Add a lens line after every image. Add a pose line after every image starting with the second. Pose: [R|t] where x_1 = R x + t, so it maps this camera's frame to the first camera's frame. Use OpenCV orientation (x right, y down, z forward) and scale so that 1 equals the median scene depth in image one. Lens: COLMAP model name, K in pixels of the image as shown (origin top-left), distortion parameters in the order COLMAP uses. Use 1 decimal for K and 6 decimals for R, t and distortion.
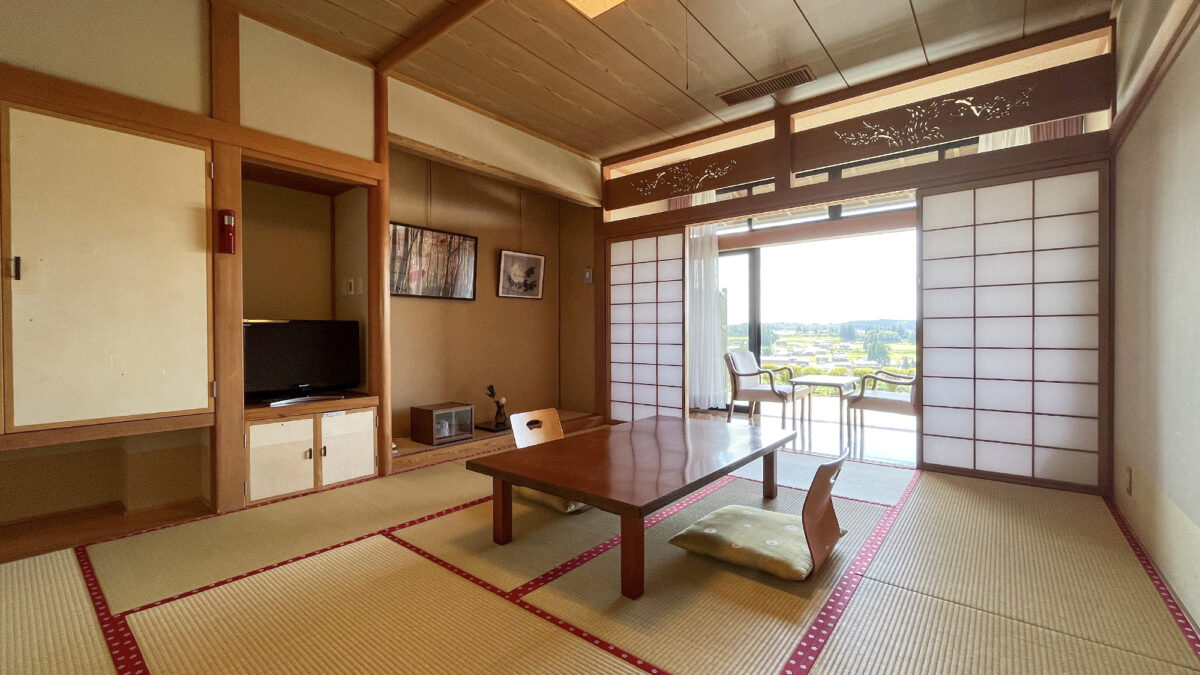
lens RADIAL K [[491.9, 0, 600.0], [0, 491.9, 337.5], [0, 0, 1]] dist [-0.000834, -0.000234]
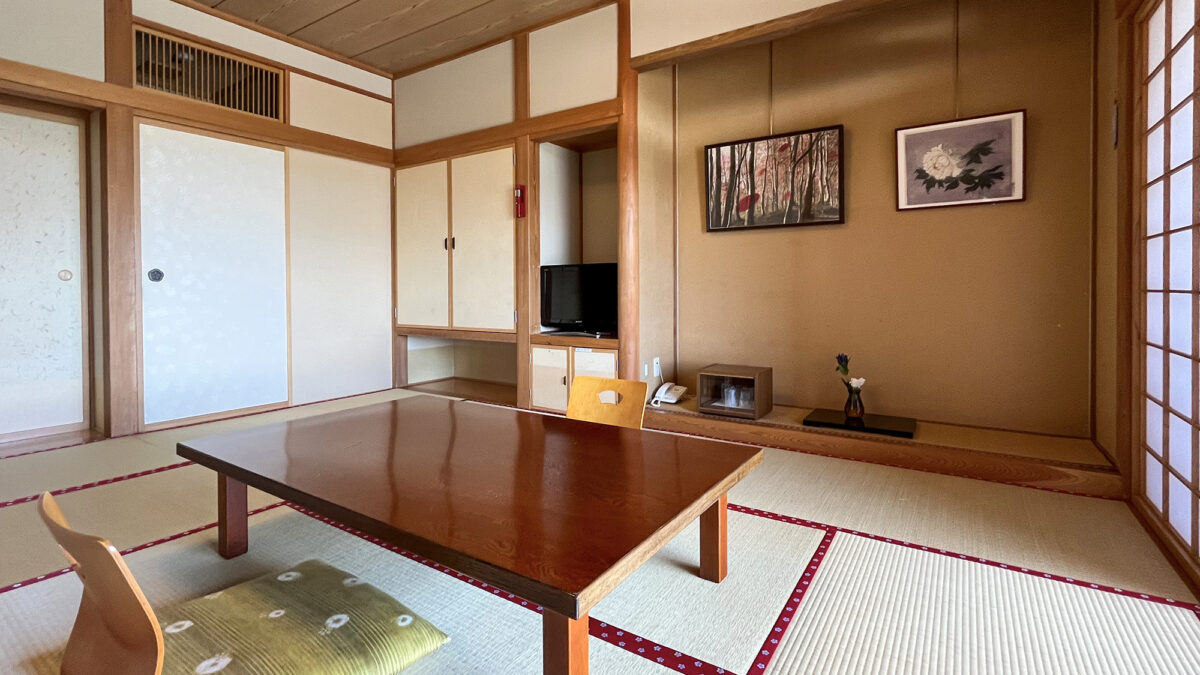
lens RADIAL K [[547.9, 0, 600.5], [0, 547.9, 293.9], [0, 0, 1]] dist [-0.002141, -0.000390]
pose [[0.098756, 0.011381, -0.995047, 0.468246], [-0.005673, 0.999925, 0.010873, 0.014050], [0.995095, 0.004571, 0.098813, 0.650702]]
